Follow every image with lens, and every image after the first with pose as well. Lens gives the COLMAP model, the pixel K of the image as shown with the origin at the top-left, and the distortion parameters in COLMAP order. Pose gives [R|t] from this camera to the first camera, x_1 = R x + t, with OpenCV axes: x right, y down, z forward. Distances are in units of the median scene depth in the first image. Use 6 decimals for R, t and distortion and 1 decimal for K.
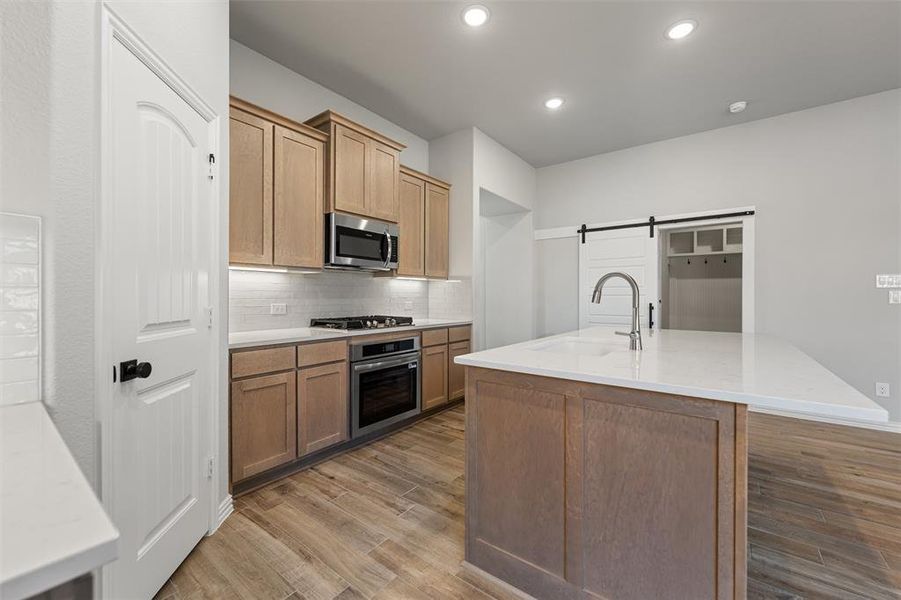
lens RADIAL K [[368.2, 0, 449.0], [0, 368.2, 295.1], [0, 0, 1]] dist [-0.000778, -0.000036]
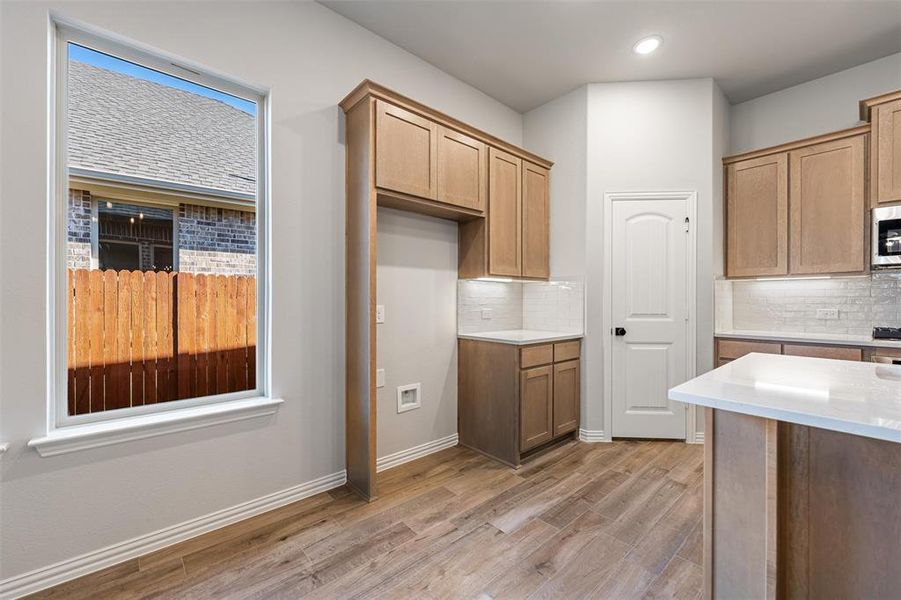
lens RADIAL K [[364.1, 0, 444.9], [0, 364.1, 301.3], [0, 0, 1]] dist [0.001057, 0.000118]
pose [[-0.207133, 0.000166, -0.978313, 0.729733], [-0.000600, 1.000000, 0.000297, 0.001722], [0.978313, 0.000649, -0.207133, 0.152649]]
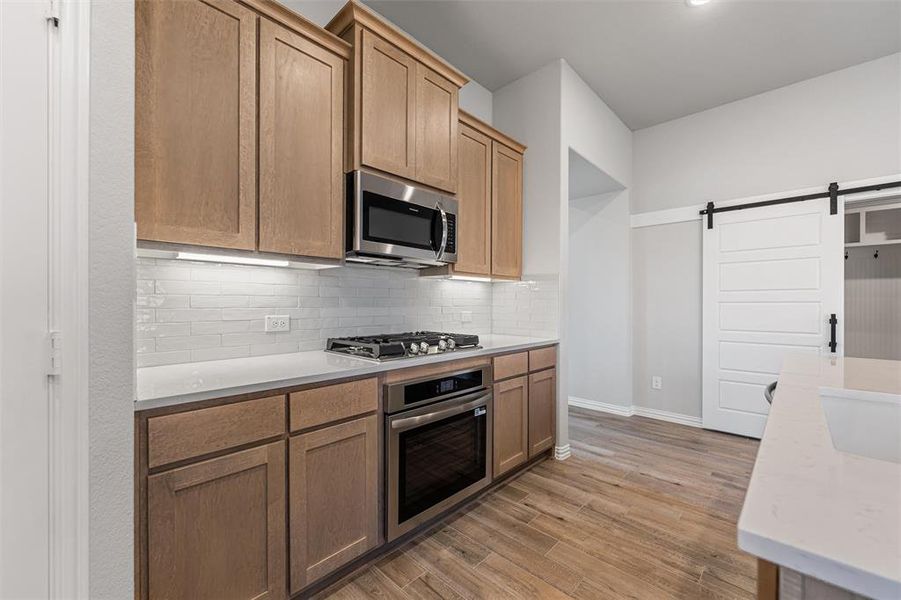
lens RADIAL K [[364.1, 0, 444.9], [0, 364.1, 301.3], [0, 0, 1]] dist [0.001057, 0.000118]
pose [[0.992960, -0.000454, -0.118450, -0.090018], [0.000181, 0.999997, -0.002318, 0.000403], [0.118451, 0.002280, 0.992957, 0.379864]]
